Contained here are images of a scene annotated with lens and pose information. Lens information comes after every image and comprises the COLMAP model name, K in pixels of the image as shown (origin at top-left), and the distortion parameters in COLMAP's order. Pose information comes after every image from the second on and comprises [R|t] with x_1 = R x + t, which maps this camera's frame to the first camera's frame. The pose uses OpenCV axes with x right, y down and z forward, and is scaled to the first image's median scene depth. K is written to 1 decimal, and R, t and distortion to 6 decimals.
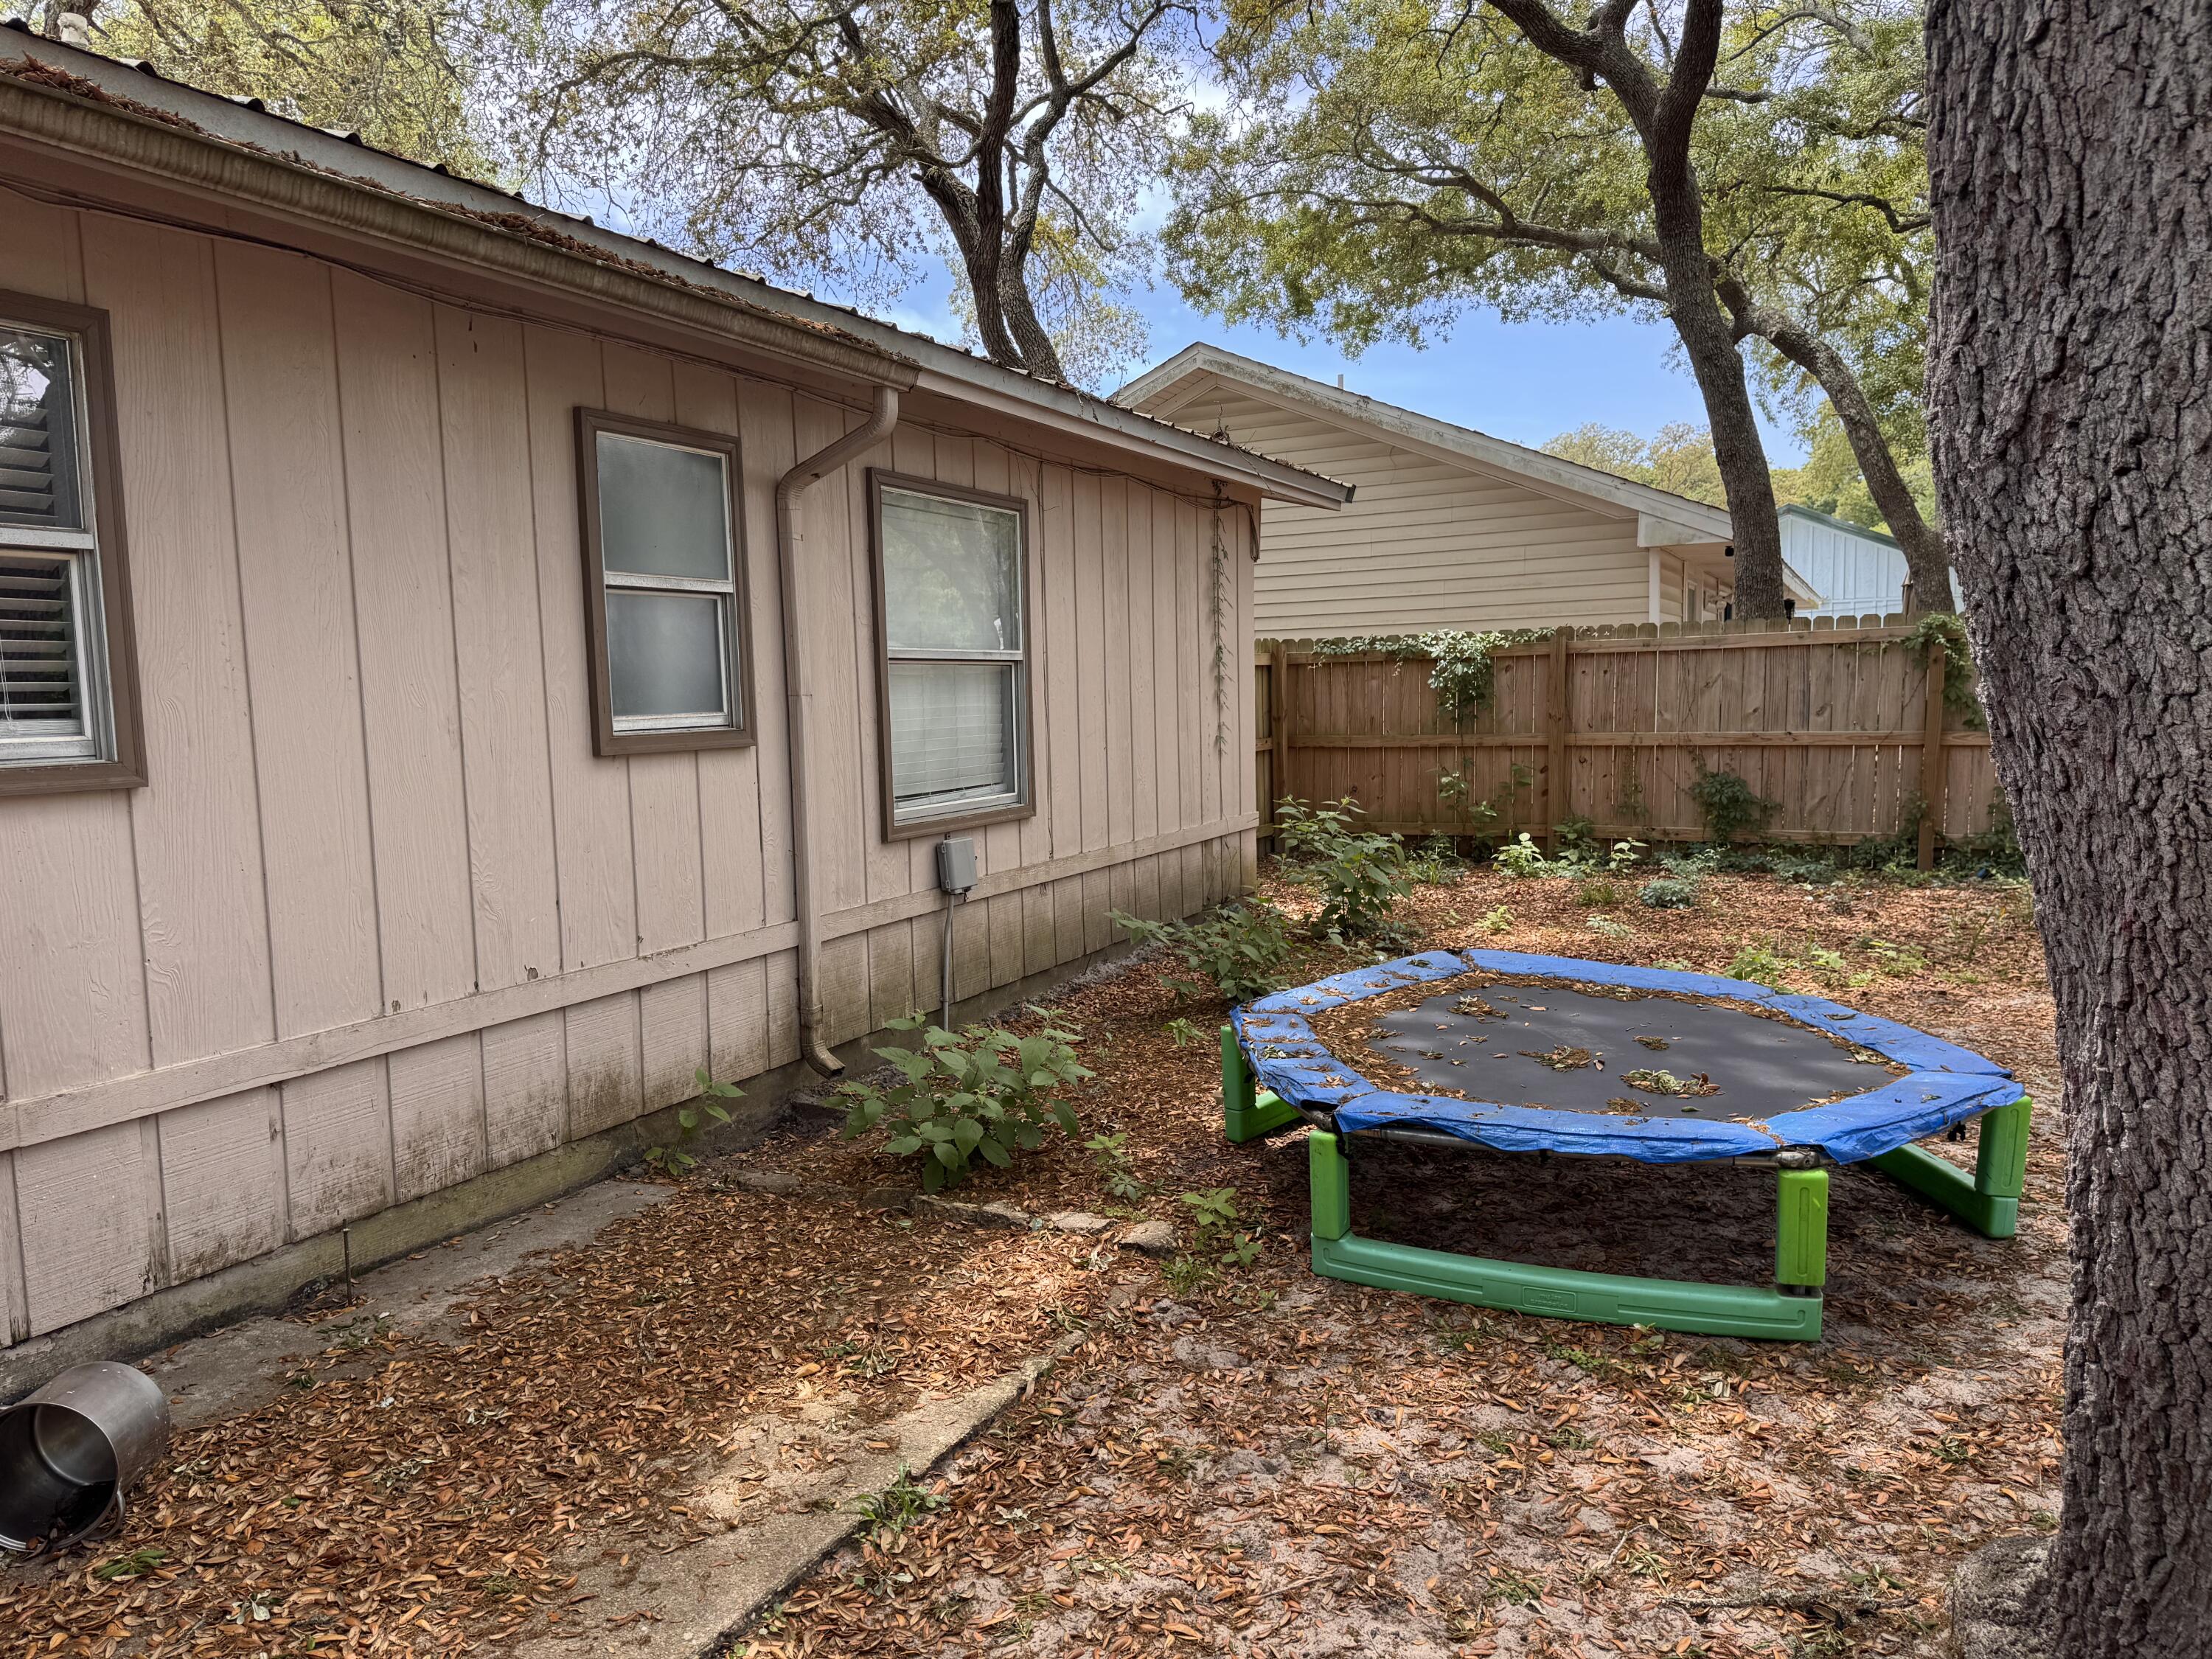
lens RADIAL K [[1537.7, 0, 1106.0], [0, 1537.7, 829.5], [0, 0, 1]] dist [0.117268, -0.192512]
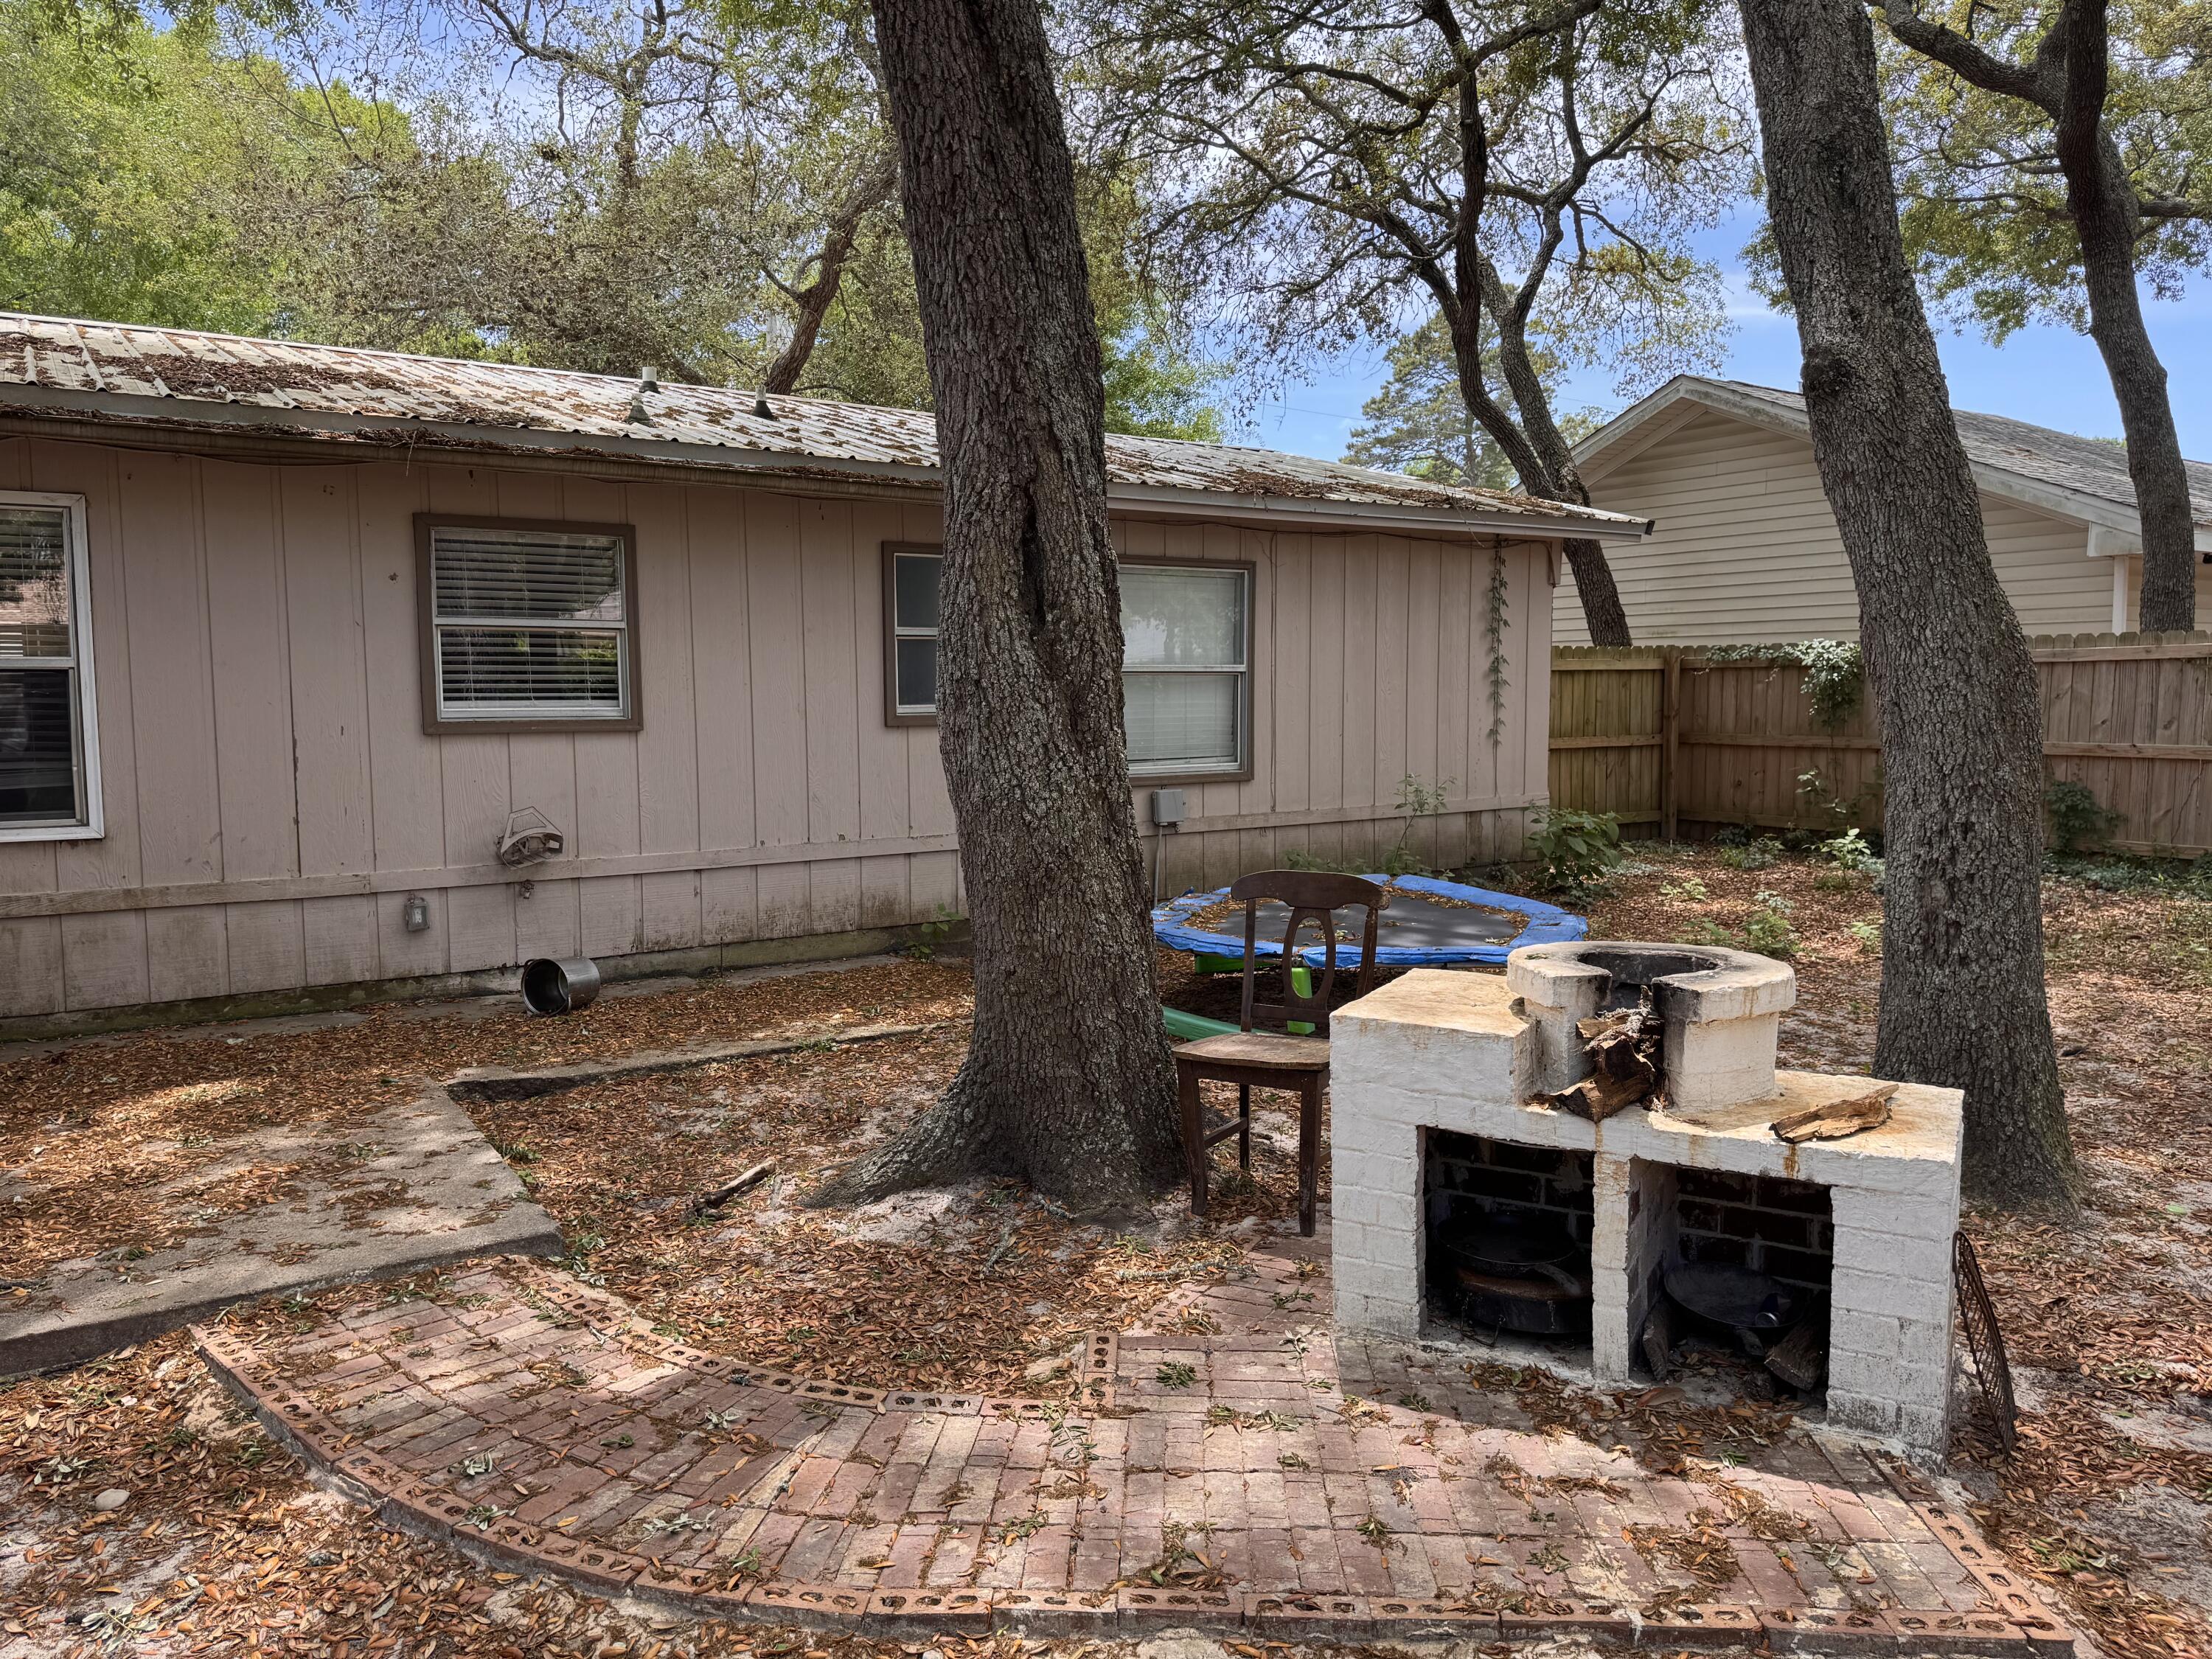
lens RADIAL K [[1537.7, 0, 1106.0], [0, 1537.7, 829.5], [0, 0, 1]] dist [0.117268, -0.192512]
pose [[0.867350, 0.062256, -0.493789, 0.556639], [-0.058512, 0.998021, 0.023051, 0.012679], [0.494247, 0.008899, 0.869276, -0.323360]]
